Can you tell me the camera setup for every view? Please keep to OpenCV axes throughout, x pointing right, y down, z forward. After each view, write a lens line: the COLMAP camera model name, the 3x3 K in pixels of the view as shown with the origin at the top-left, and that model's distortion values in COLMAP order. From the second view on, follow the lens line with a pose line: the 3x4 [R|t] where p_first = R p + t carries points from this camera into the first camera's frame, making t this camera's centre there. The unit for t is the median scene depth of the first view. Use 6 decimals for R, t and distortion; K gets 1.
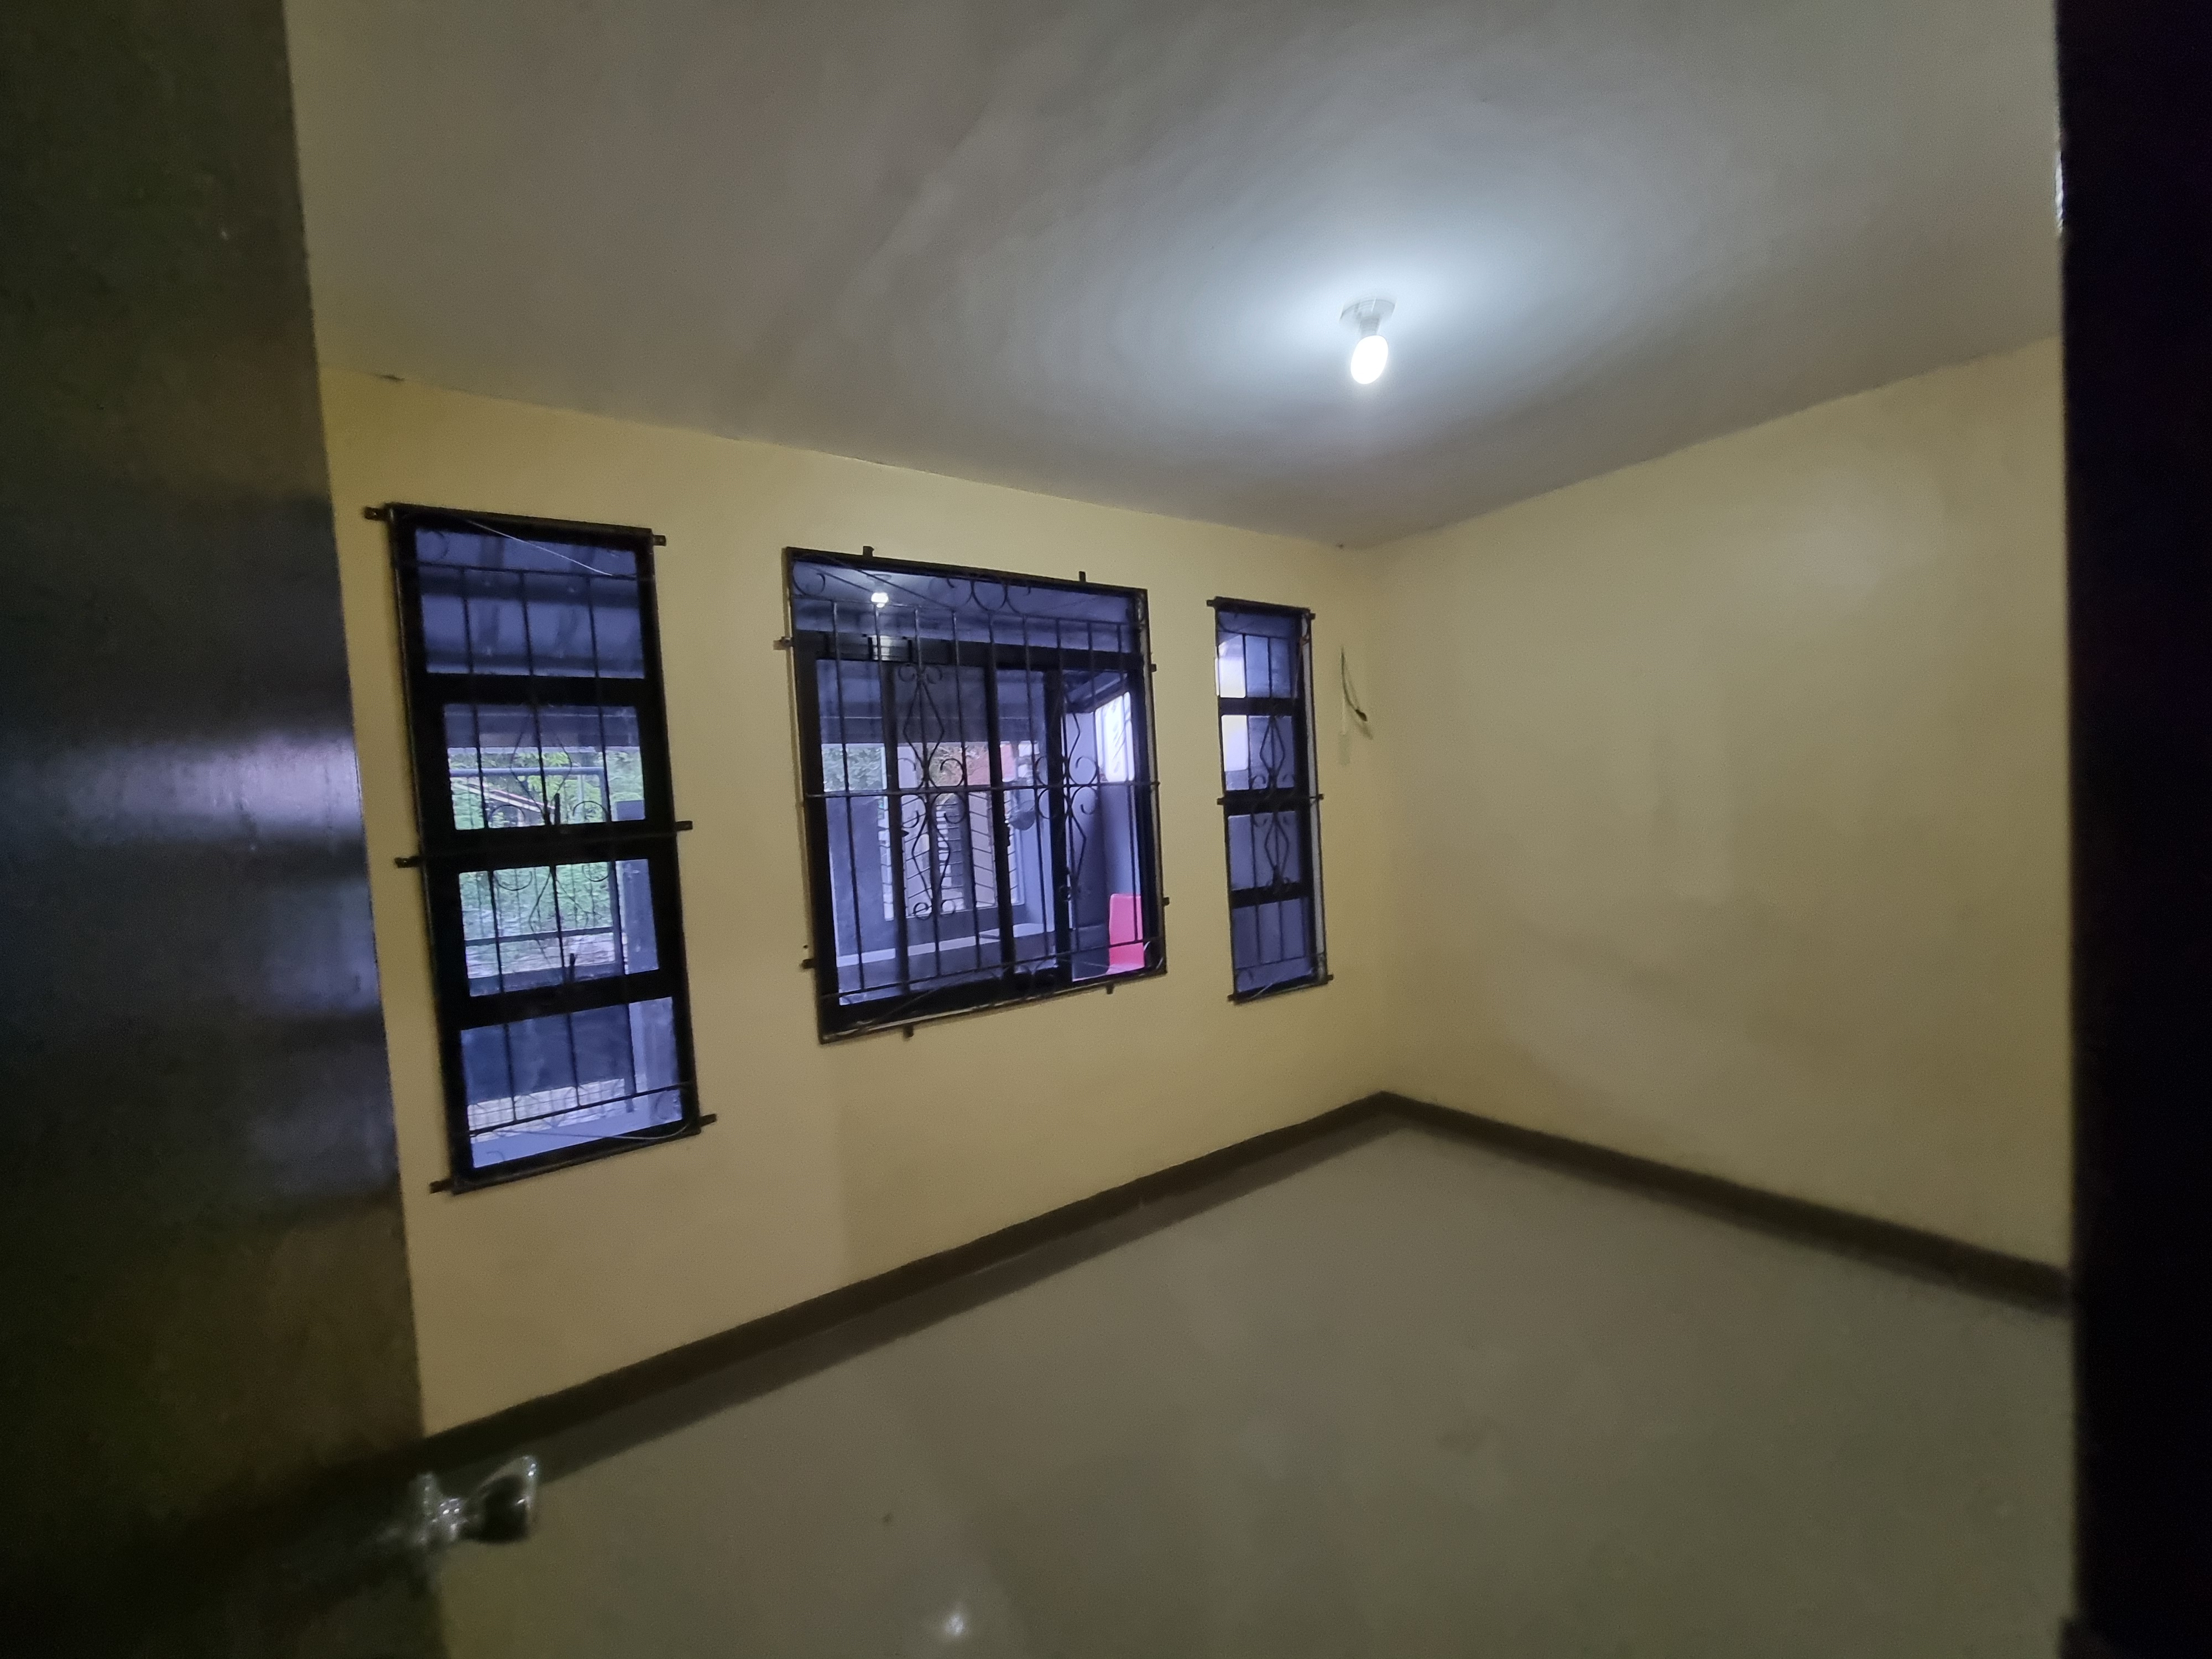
lens RADIAL K [[921.0, 0, 1103.7], [0, 921.0, 837.0], [0, 0, 1]] dist [-0.020697, 0.008295]
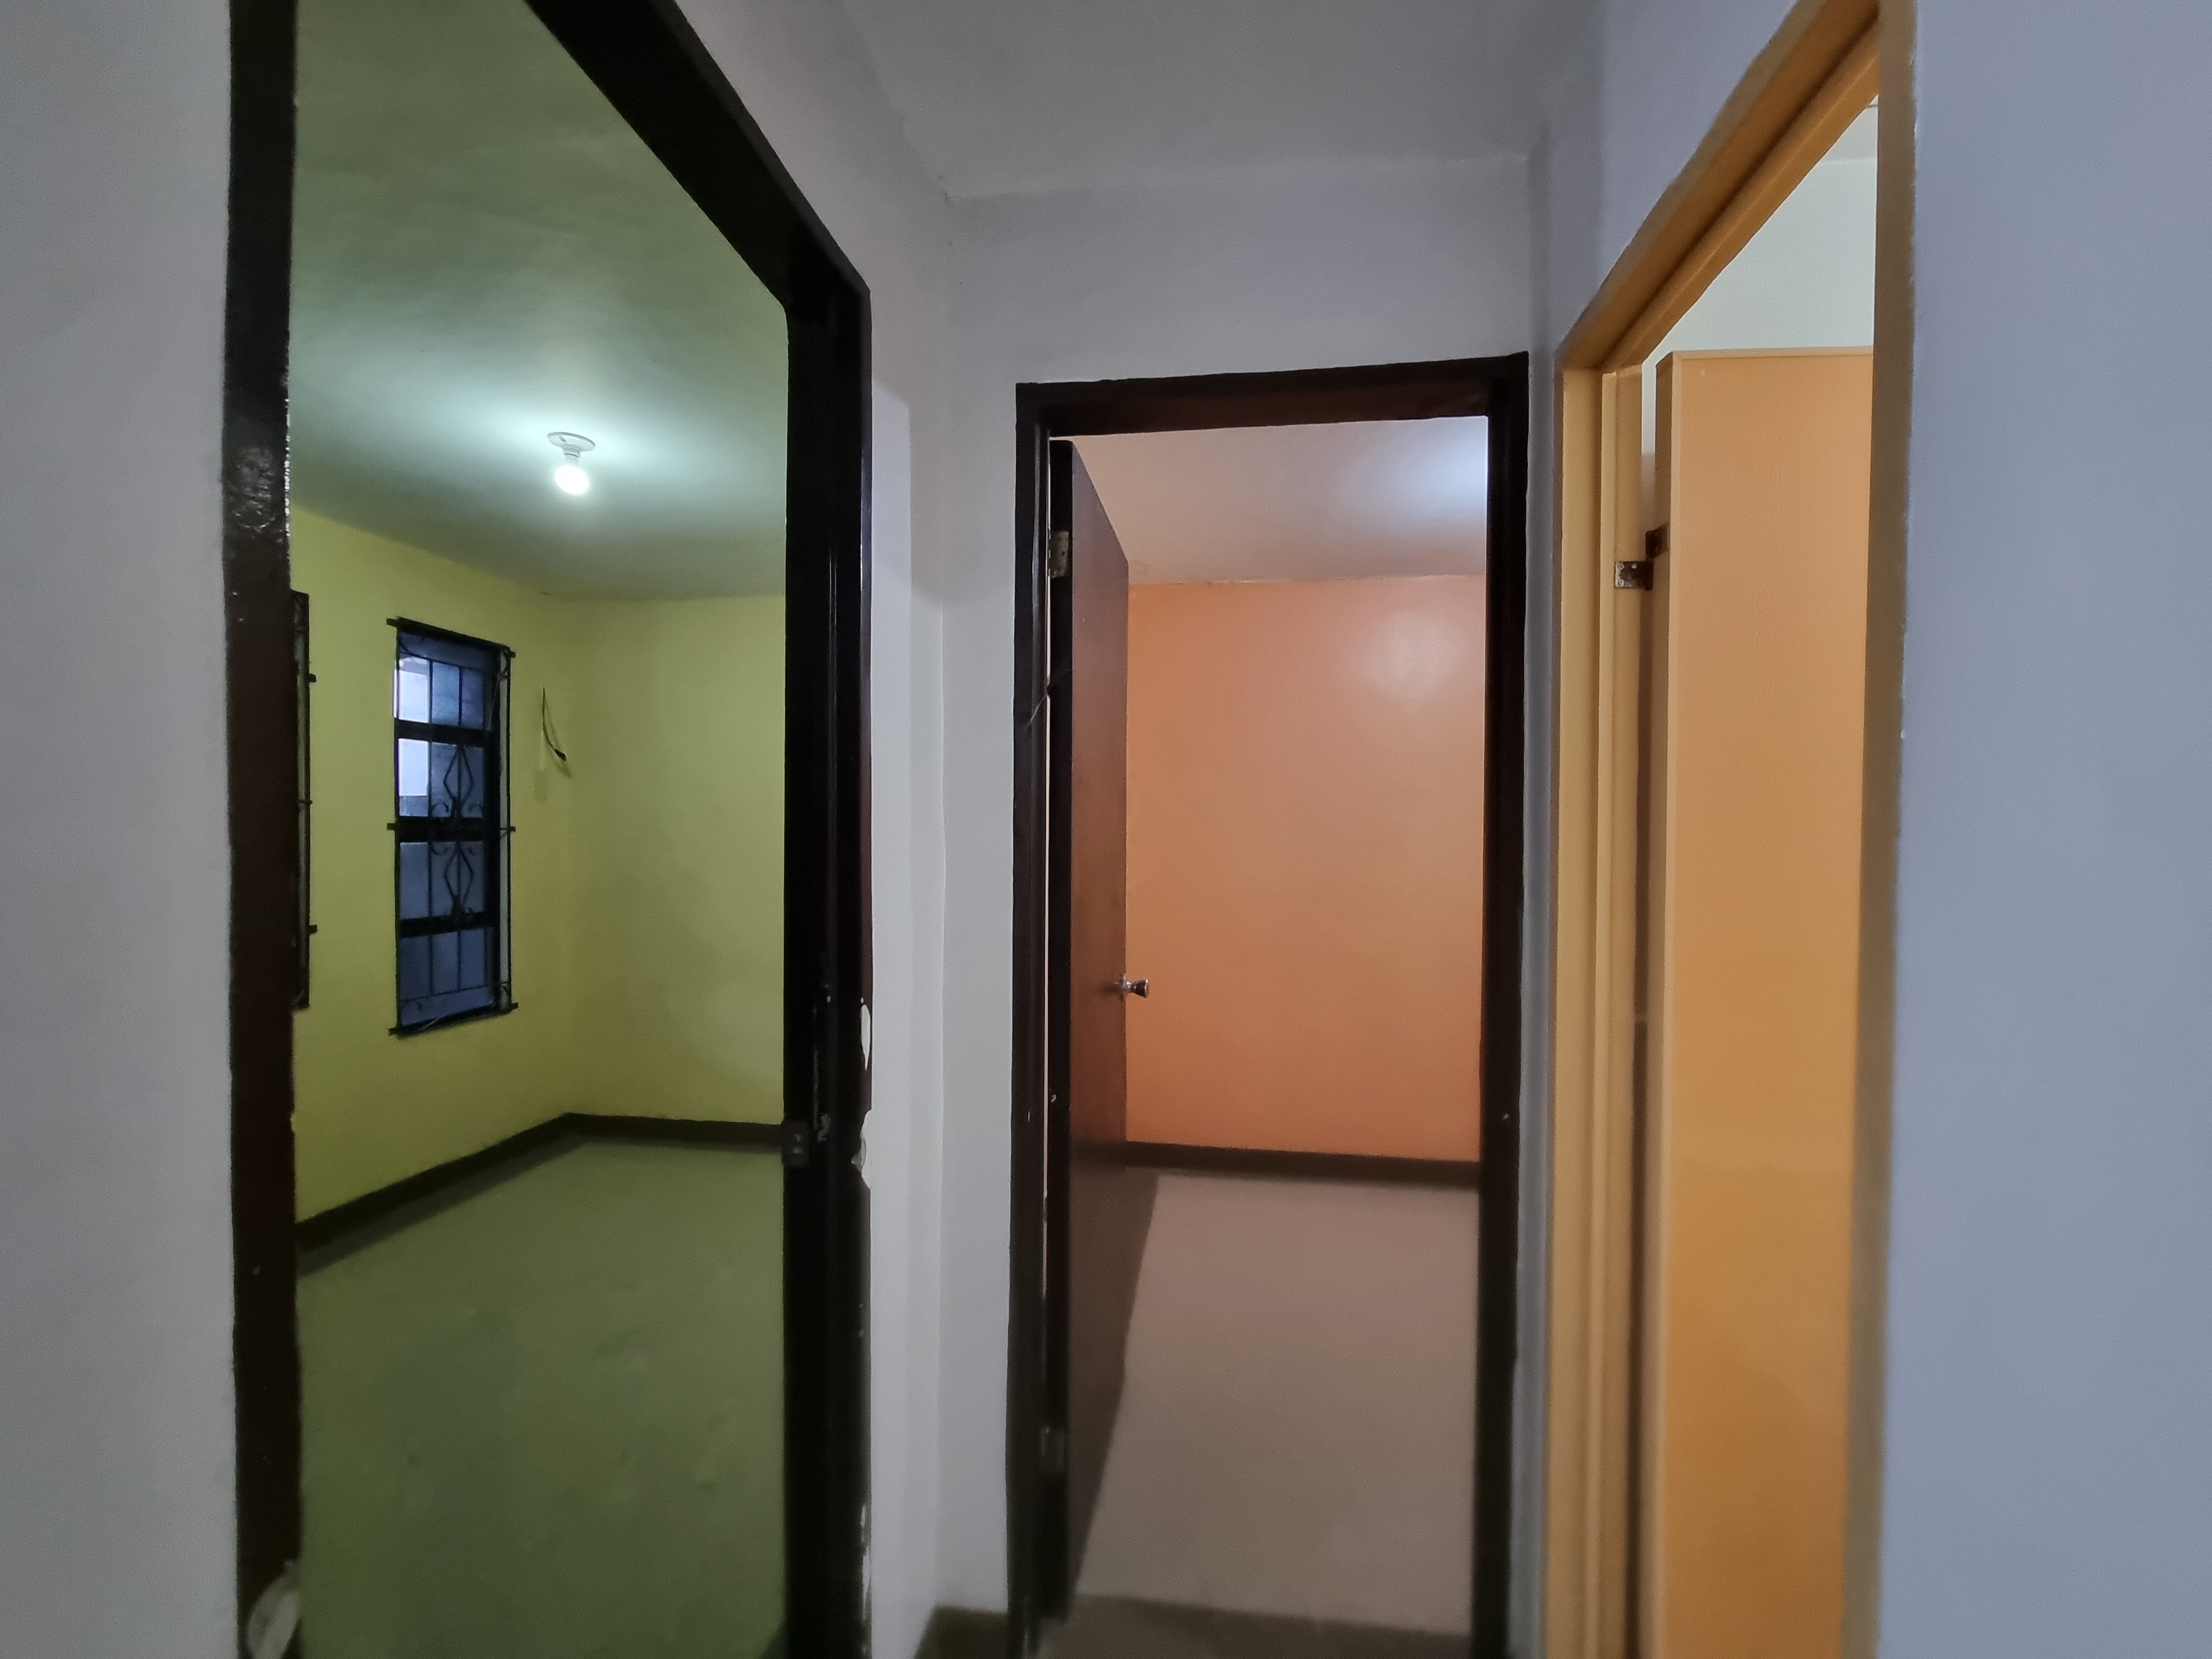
lens RADIAL K [[921.0, 0, 1103.7], [0, 921.0, 837.0], [0, 0, 1]] dist [-0.020697, 0.008295]
pose [[0.698795, 0.053159, 0.713344, -0.031747], [-0.008558, 0.997785, -0.065972, 0.027920], [-0.715271, 0.039996, 0.697702, -0.193171]]
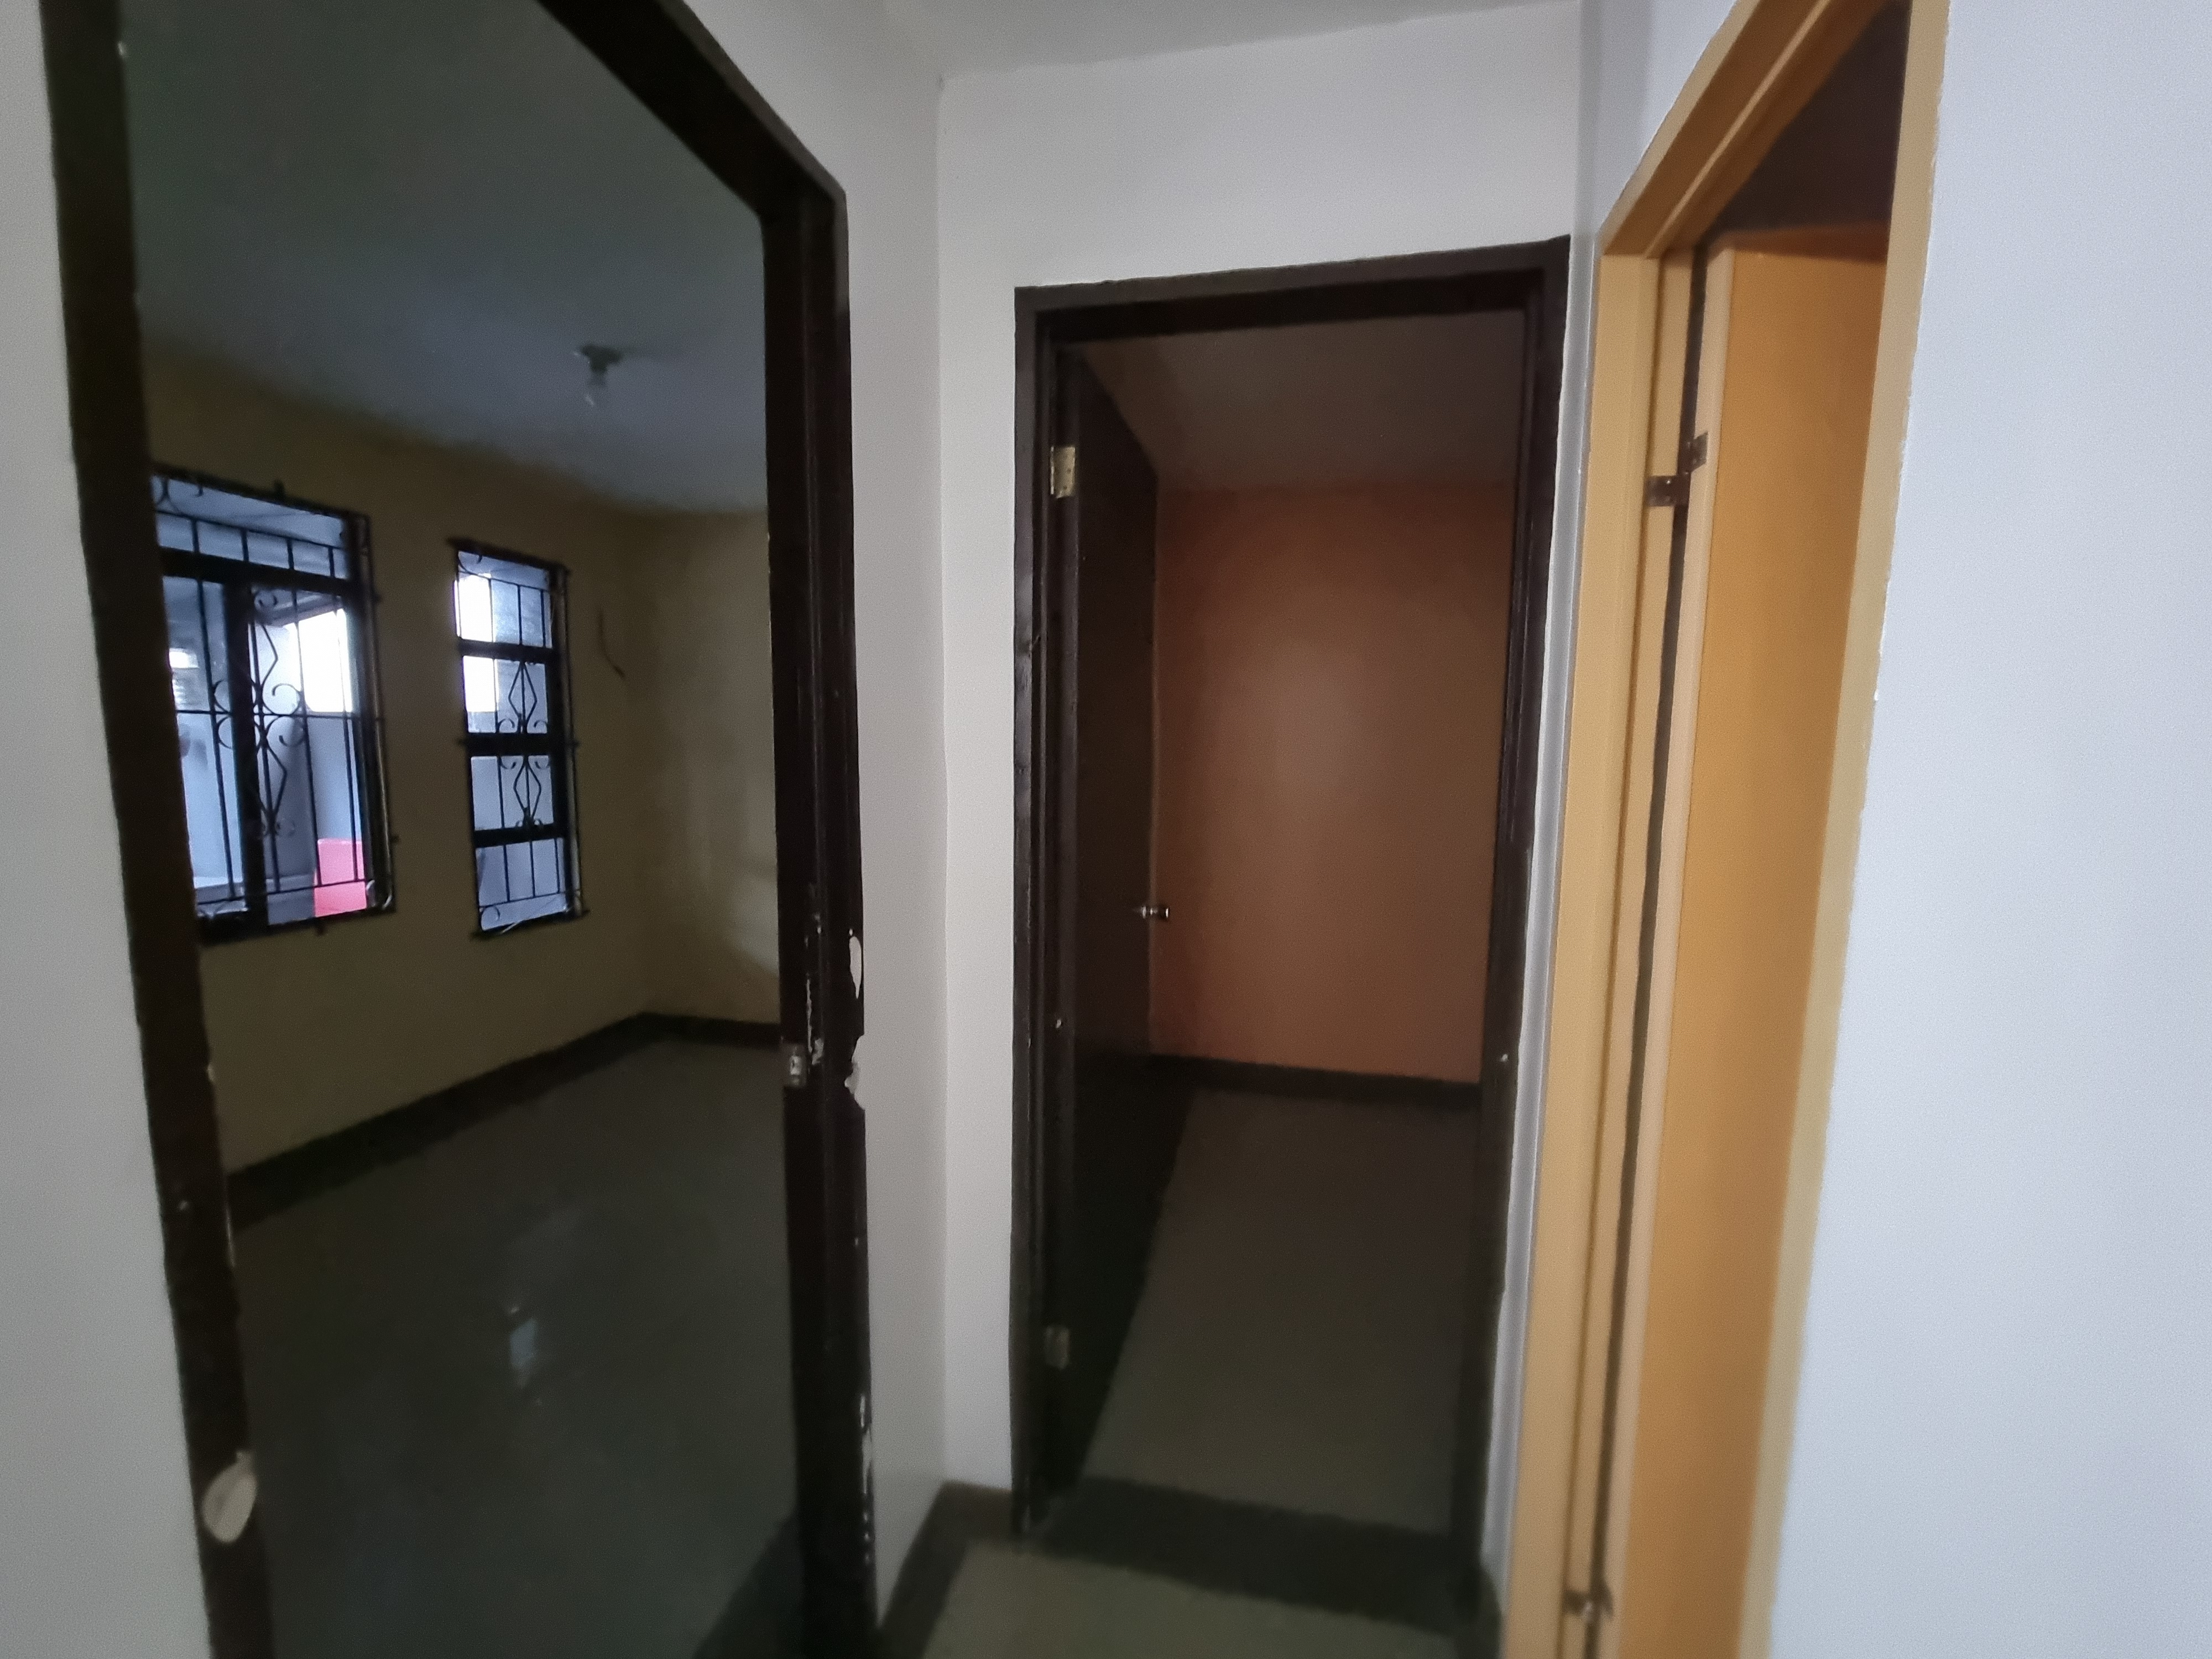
lens RADIAL K [[921.0, 0, 1103.7], [0, 921.0, 837.0], [0, 0, 1]] dist [-0.020697, 0.008295]
pose [[0.751085, -0.006849, 0.660171, -0.006236], [-0.019774, 0.999264, 0.032864, 0.017656], [-0.659910, -0.037738, 0.750396, -0.212110]]
